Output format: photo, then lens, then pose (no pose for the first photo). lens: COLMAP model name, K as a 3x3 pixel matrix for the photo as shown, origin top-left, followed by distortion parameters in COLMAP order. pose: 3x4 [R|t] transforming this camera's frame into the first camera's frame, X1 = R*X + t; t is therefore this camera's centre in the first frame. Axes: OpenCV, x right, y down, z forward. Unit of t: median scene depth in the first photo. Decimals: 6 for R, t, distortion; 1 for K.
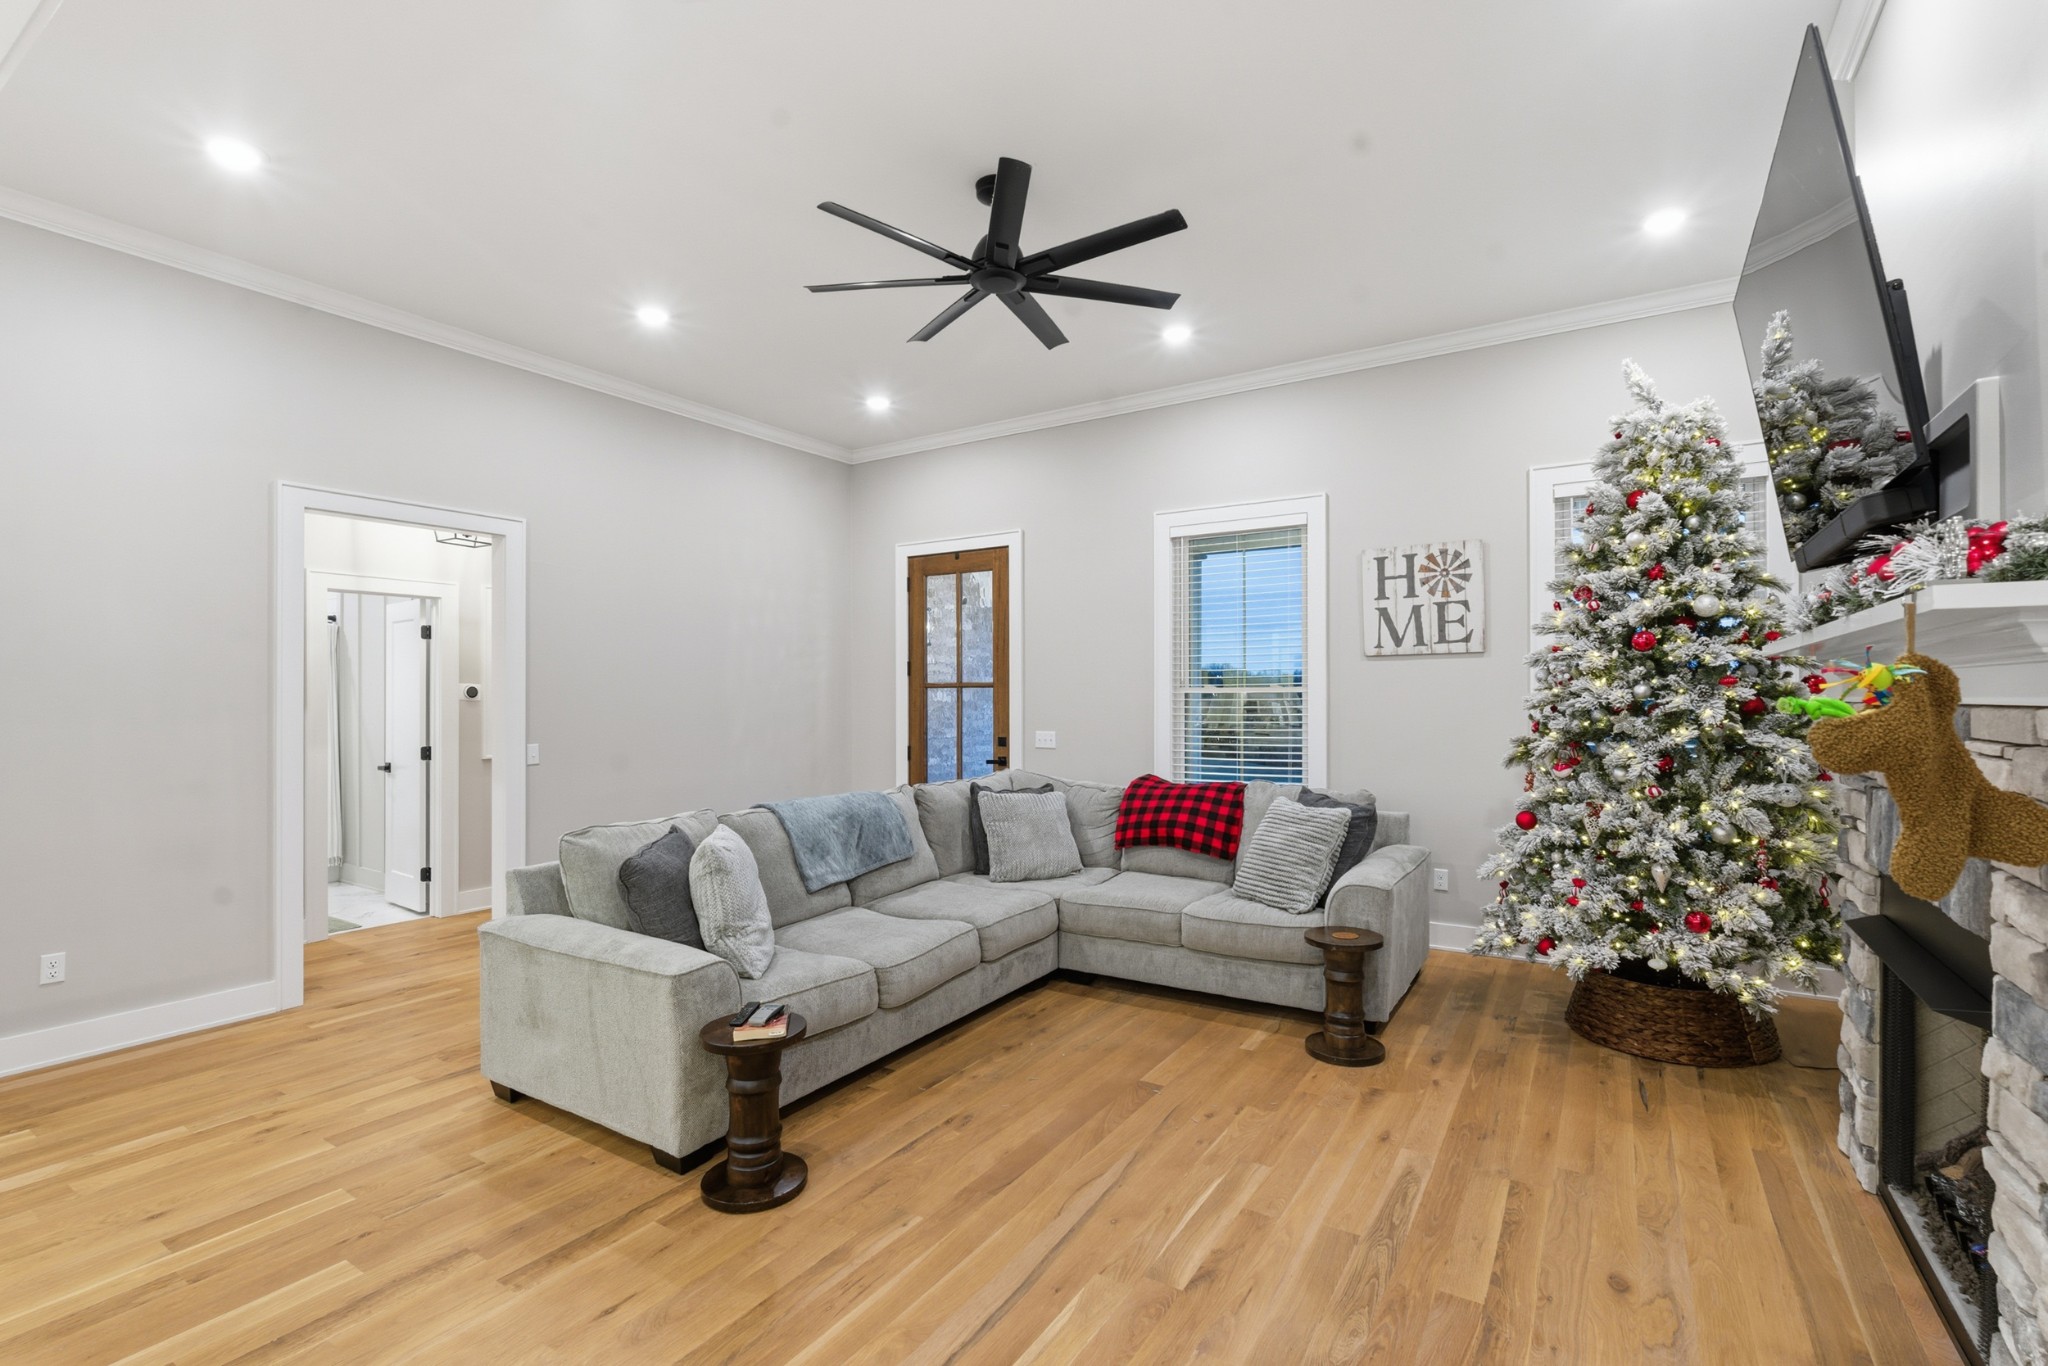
lens RADIAL K [[923.8, 0, 1026.9], [0, 923.8, 696.4], [0, 0, 1]] dist [-0.002371, -0.000138]
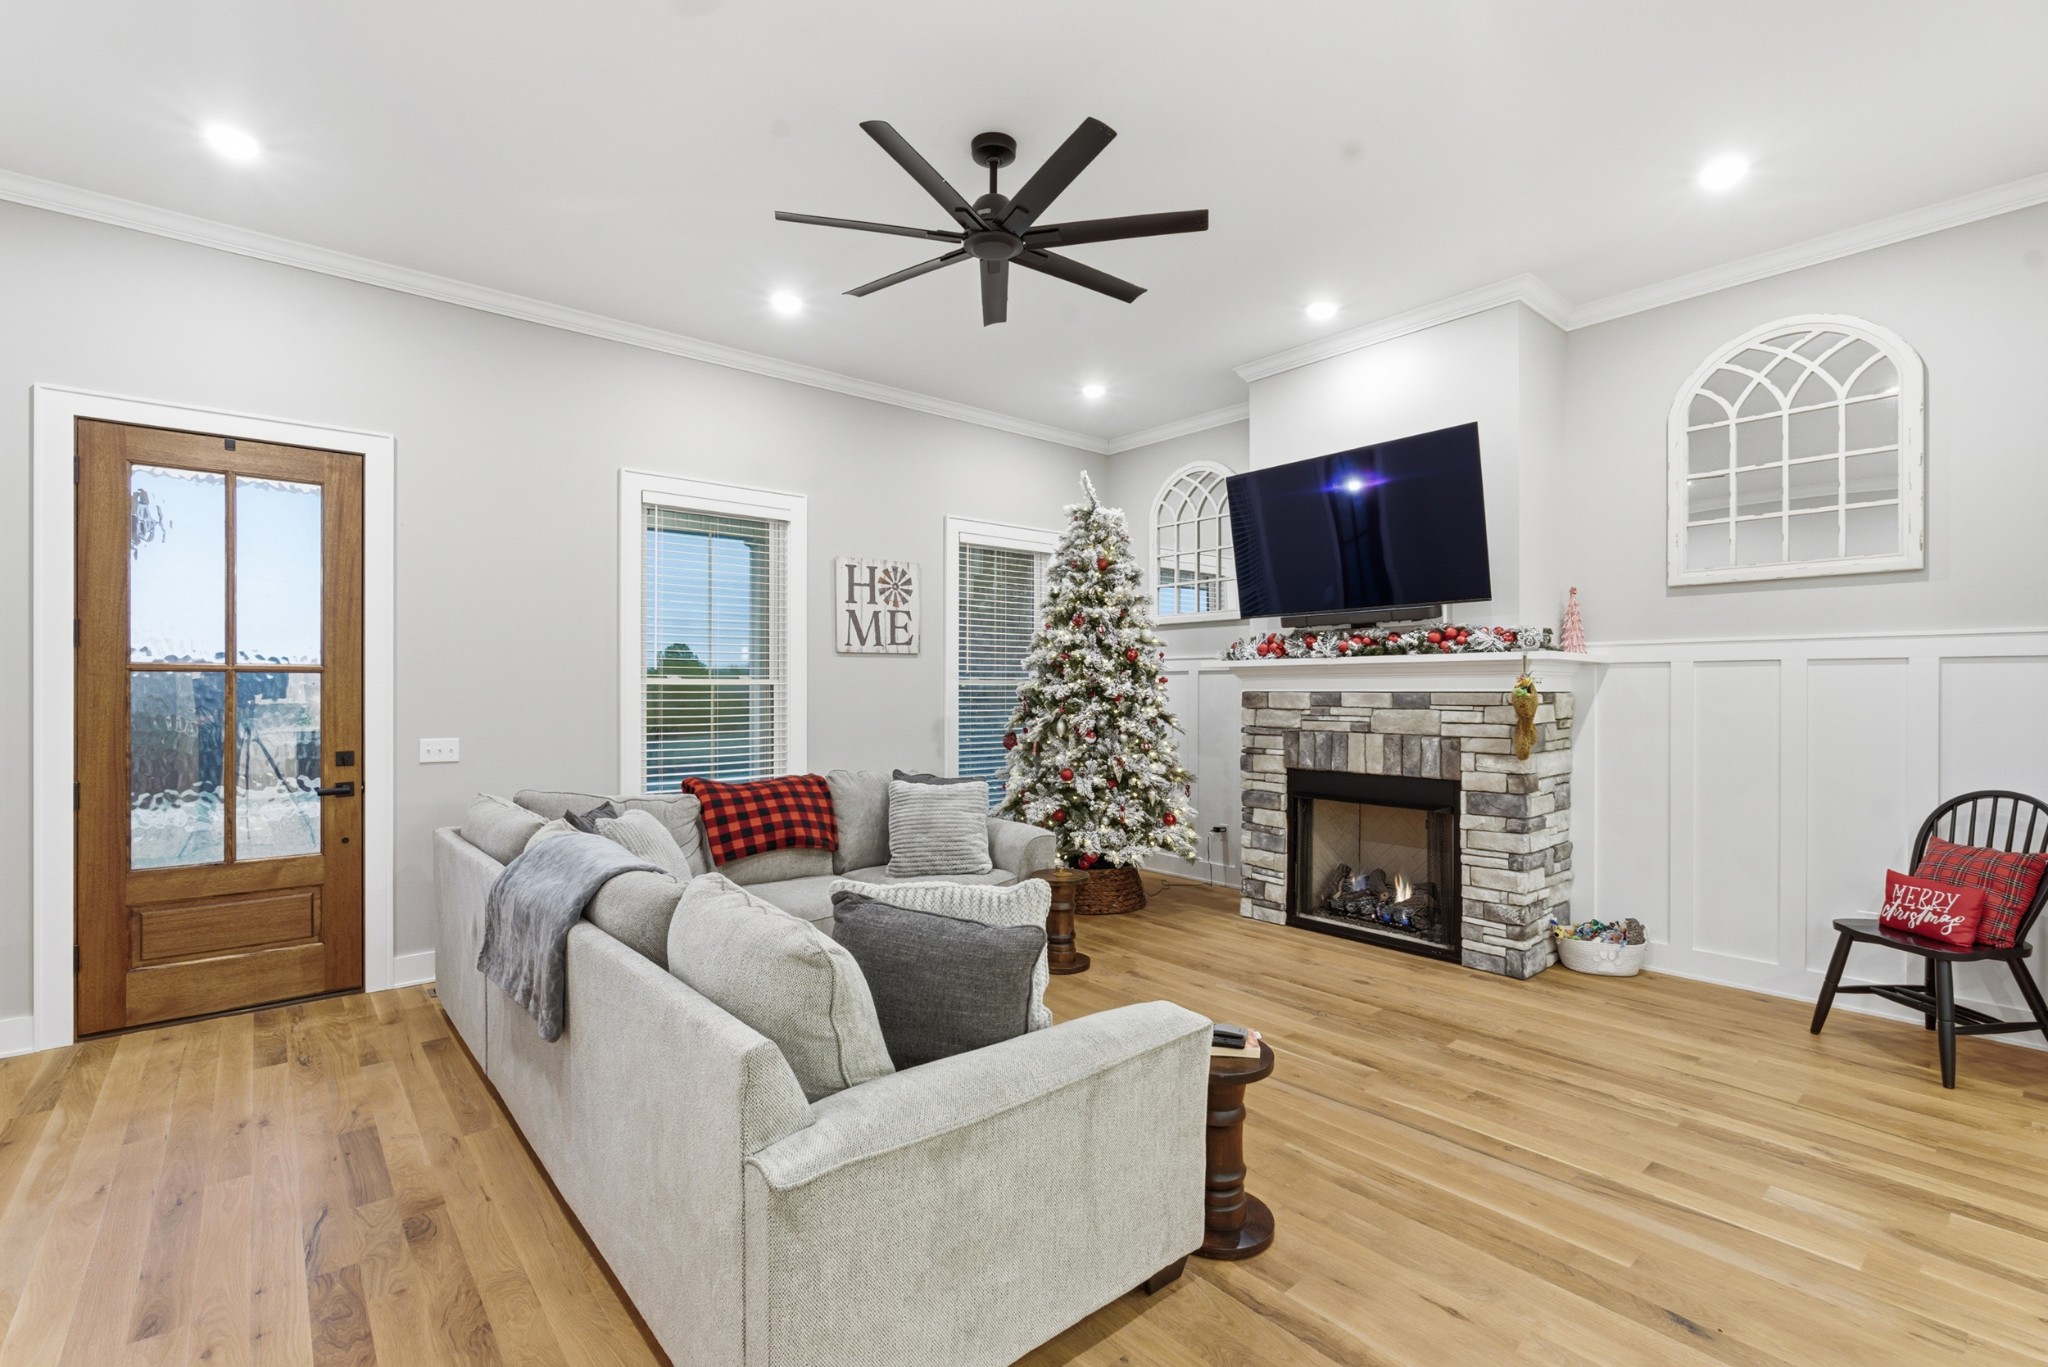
lens RADIAL K [[919.1, 0, 1024.0], [0, 919.1, 683.5], [0, 0, 1]] dist [-0.000721, 0.000174]
pose [[0.295237, 0.008847, 0.955383, -0.643876], [-0.000327, 0.999958, -0.009159, 0.004037], [-0.955424, 0.002392, 0.295227, 0.482172]]
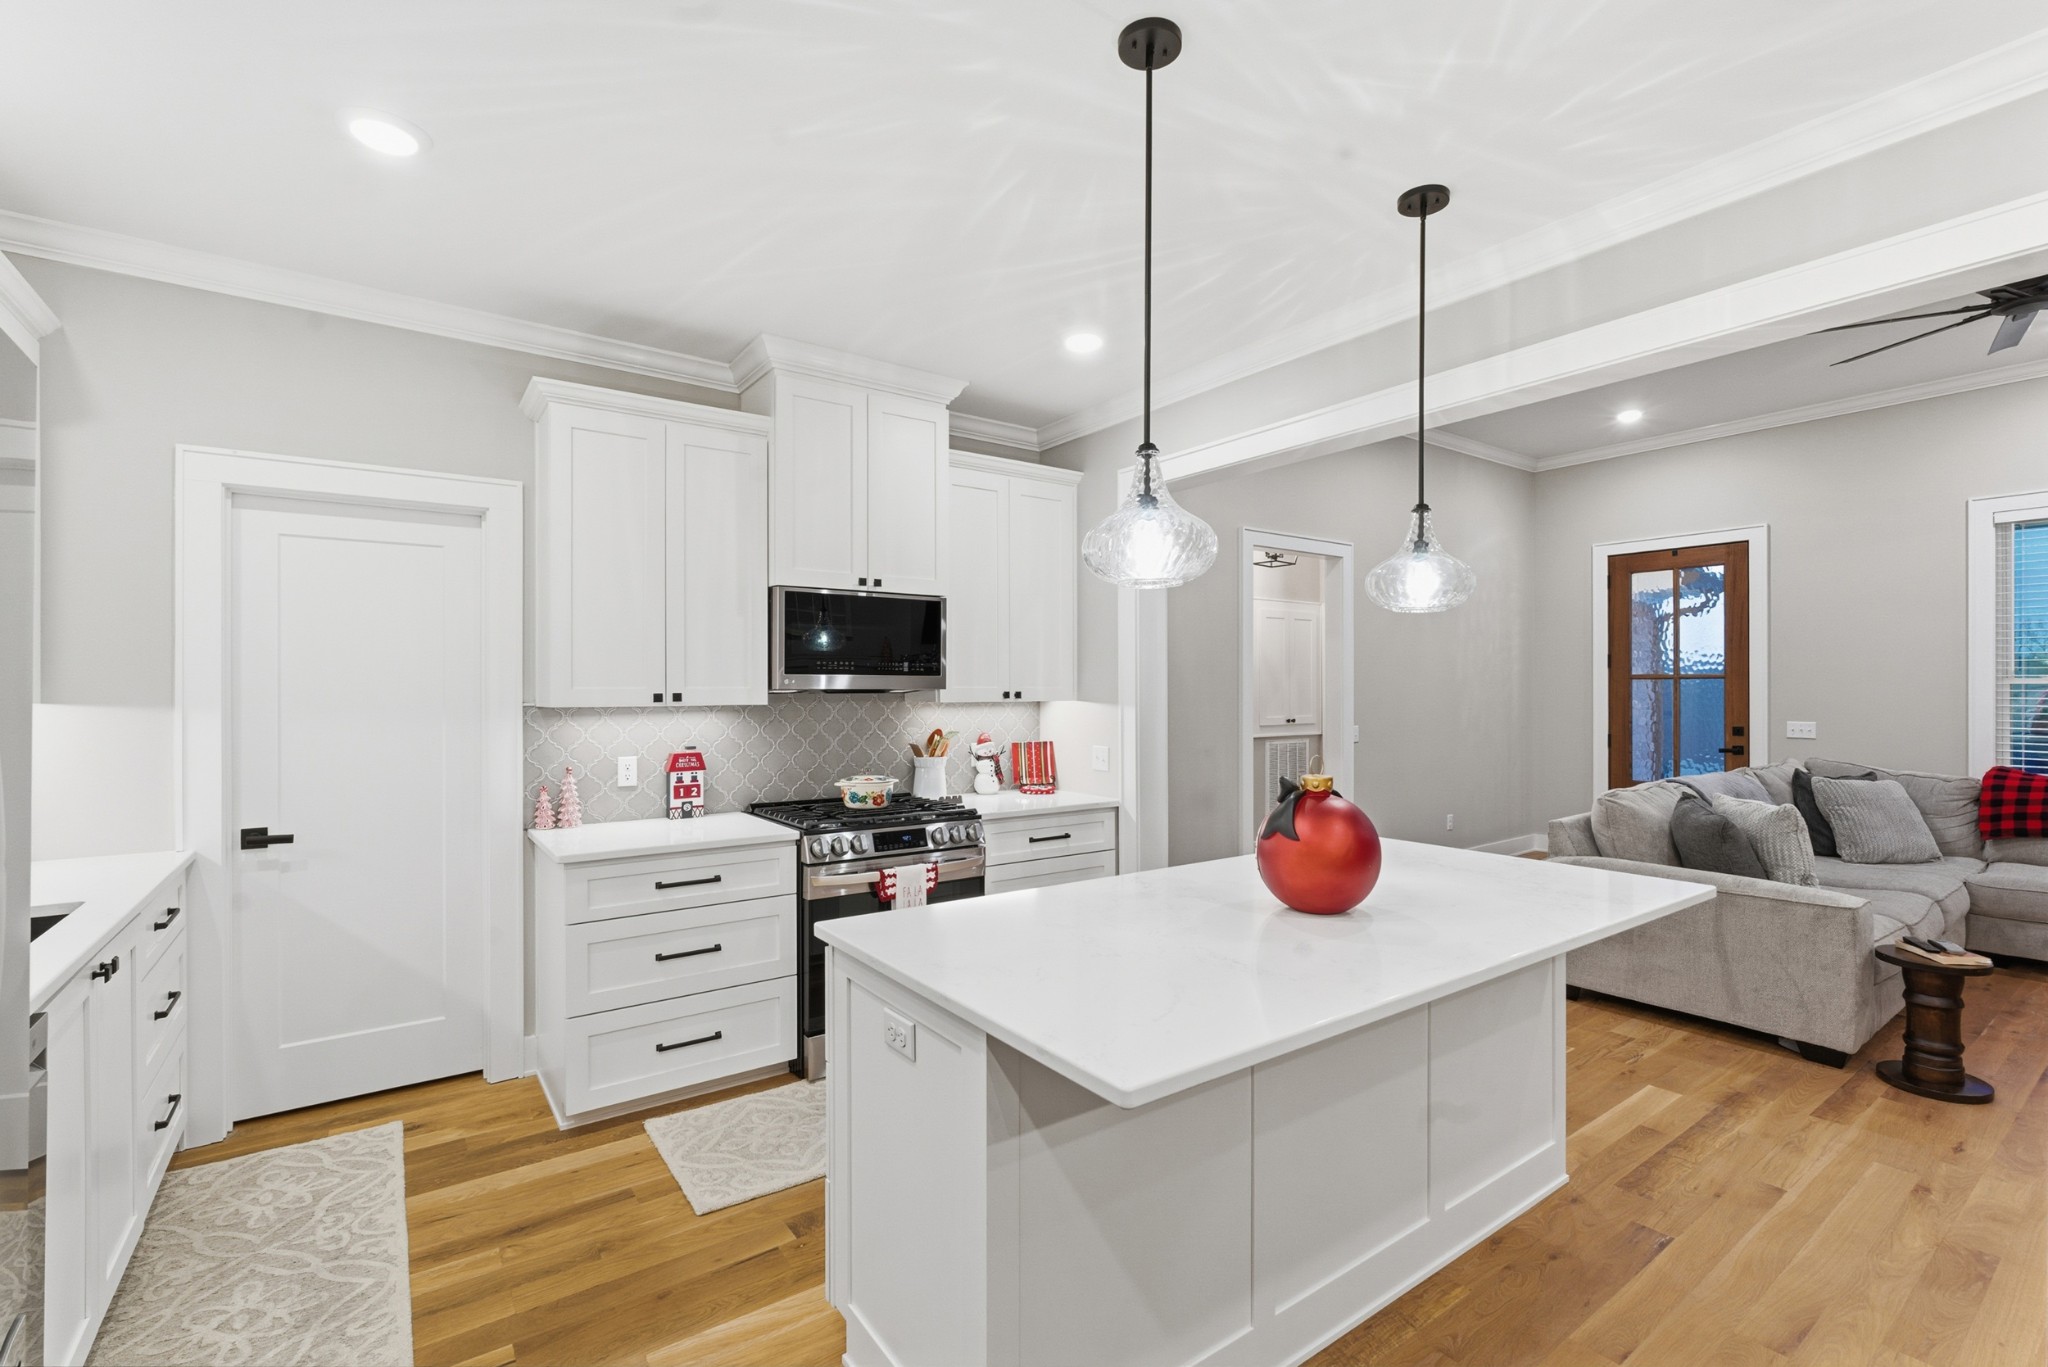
lens RADIAL K [[901.7, 0, 1026.1], [0, 901.7, 692.0], [0, 0, 1]] dist [-0.001418, -0.000209]
pose [[0.930555, 0.002569, -0.366142, -0.519815], [-0.000864, 0.999988, 0.004823, 0.001597], [0.366150, -0.004172, 0.930547, -0.292268]]
